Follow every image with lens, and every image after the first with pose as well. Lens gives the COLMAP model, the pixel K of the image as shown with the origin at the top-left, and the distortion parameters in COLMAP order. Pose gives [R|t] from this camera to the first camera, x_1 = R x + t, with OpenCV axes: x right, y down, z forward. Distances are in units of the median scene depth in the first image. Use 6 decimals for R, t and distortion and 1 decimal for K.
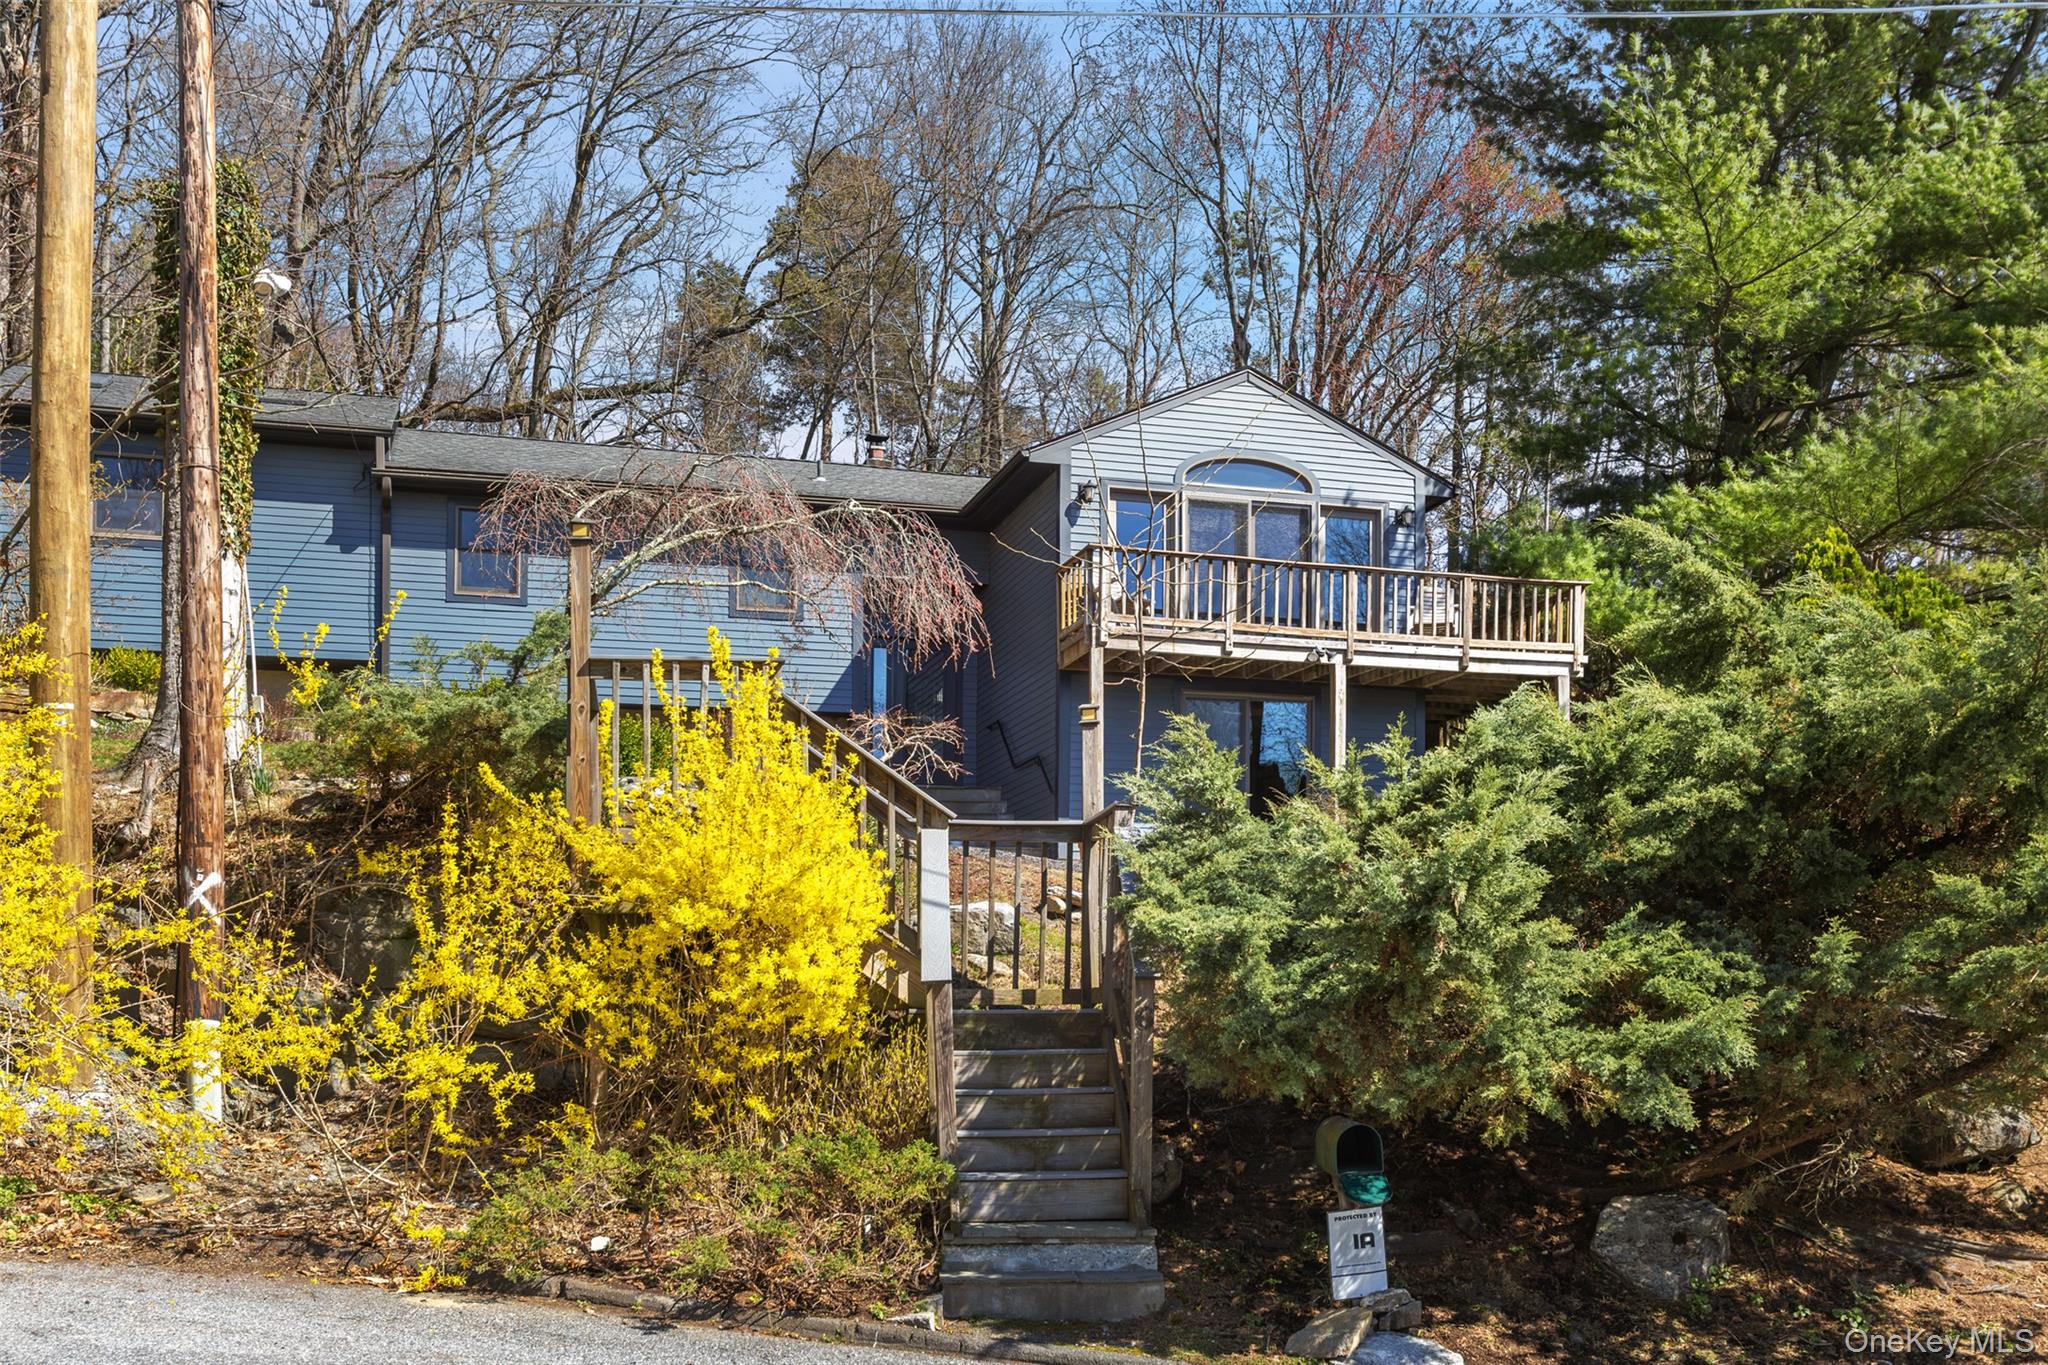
lens RADIAL K [[2001.8, 0, 1024.0], [0, 2001.8, 682.5], [0, 0, 1]] dist [-0.068252, 0.003258]
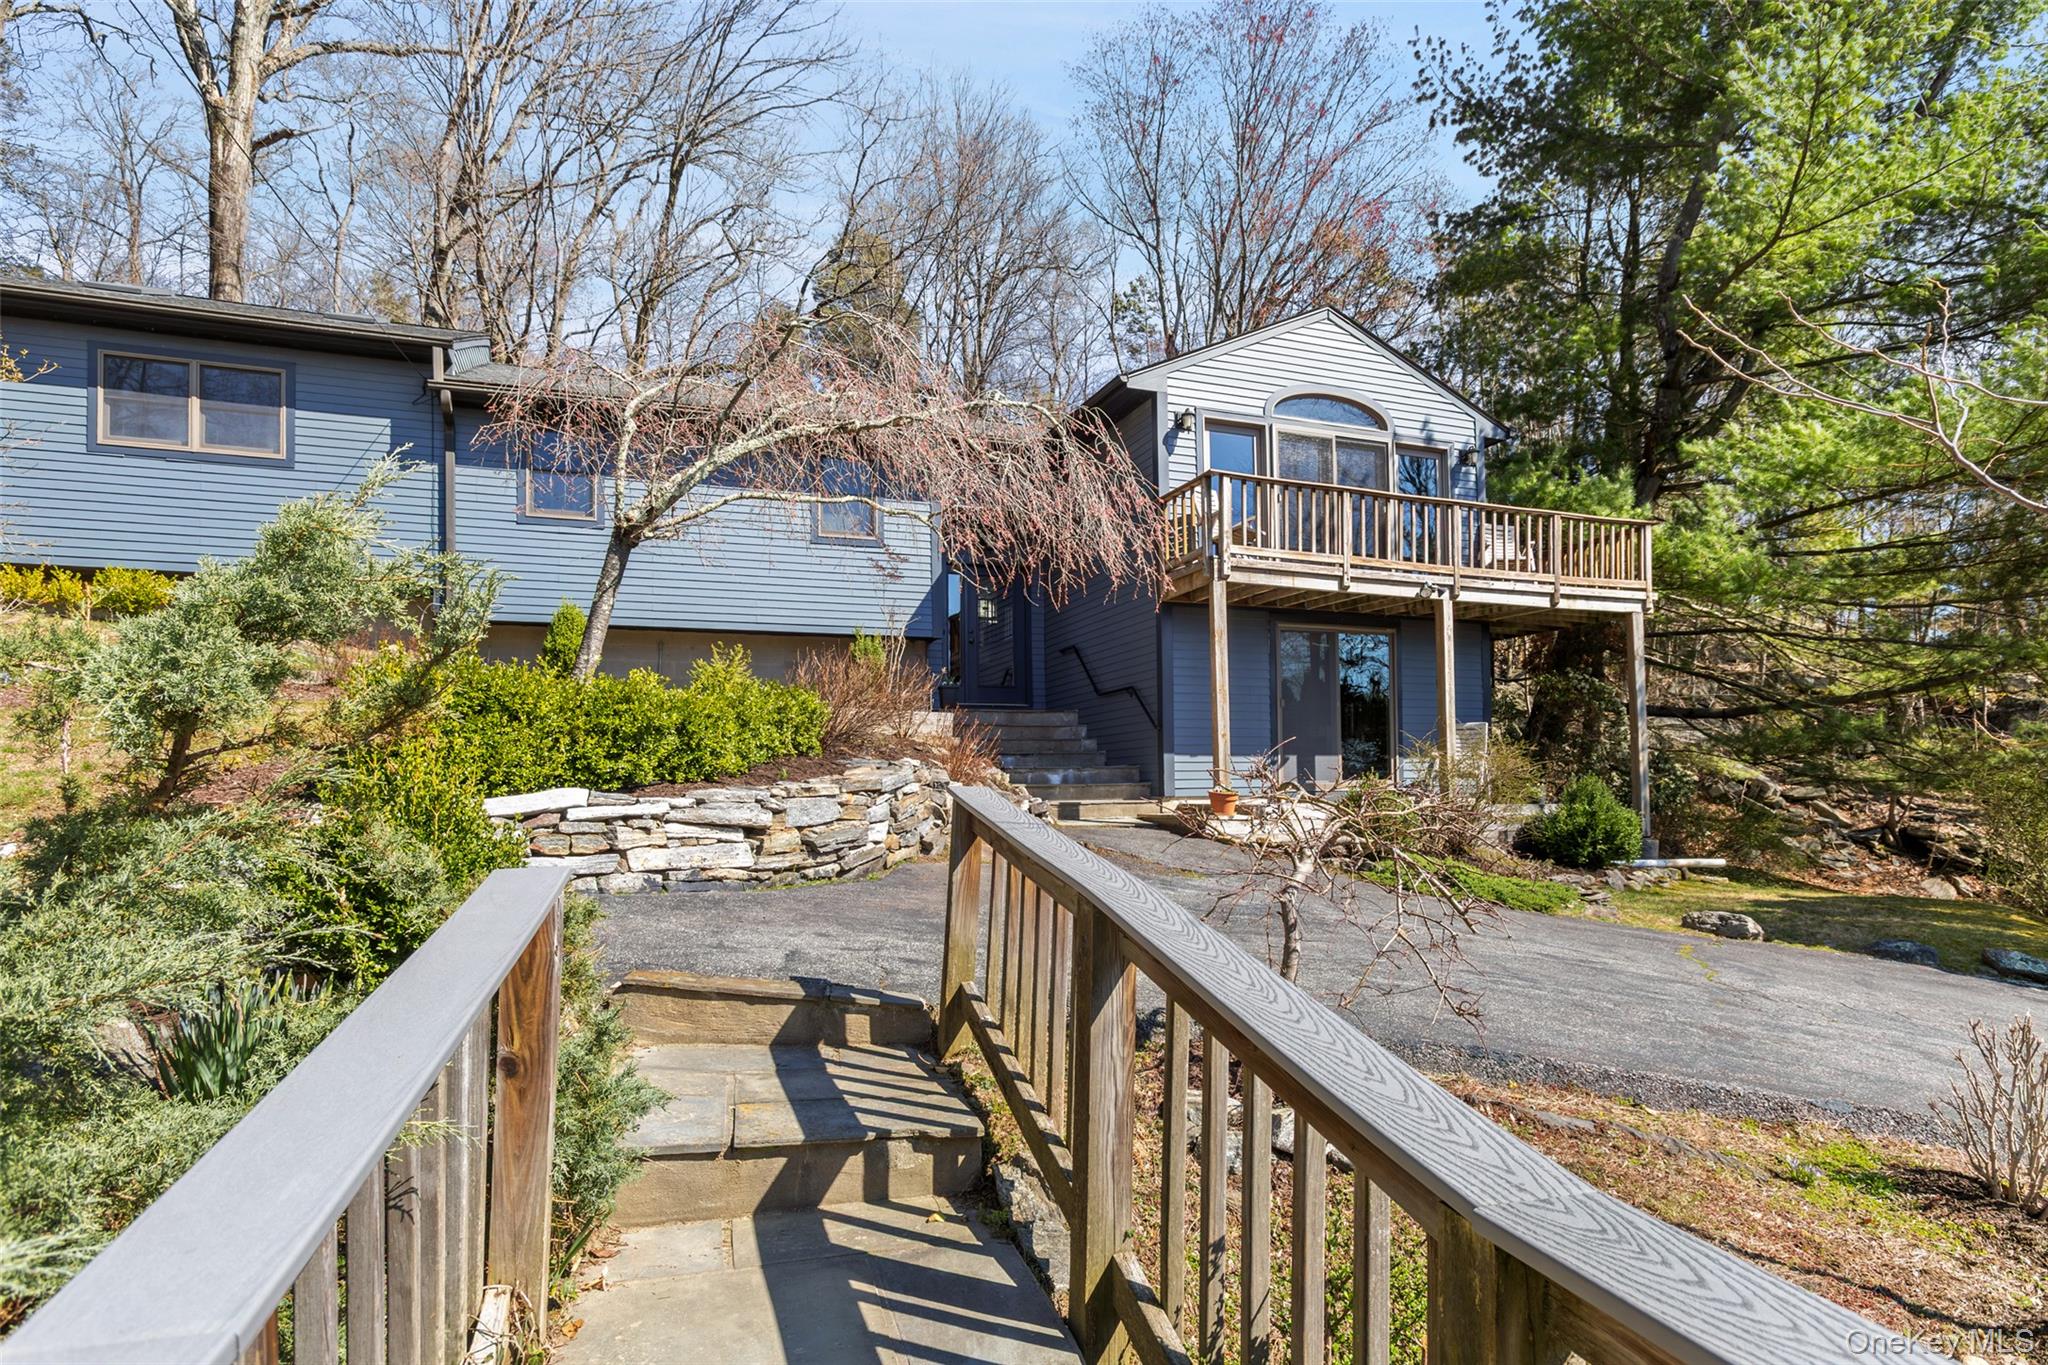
lens RADIAL K [[1017.9, 0, 1034.1], [0, 1017.9, 679.1], [0, 0, 1]] dist [-0.022123, 0.000052]
pose [[0.995184, 0.001094, 0.098016, -0.091271], [-0.010453, 0.995420, 0.095022, -0.015142], [-0.097463, -0.095589, 0.990638, 0.498927]]
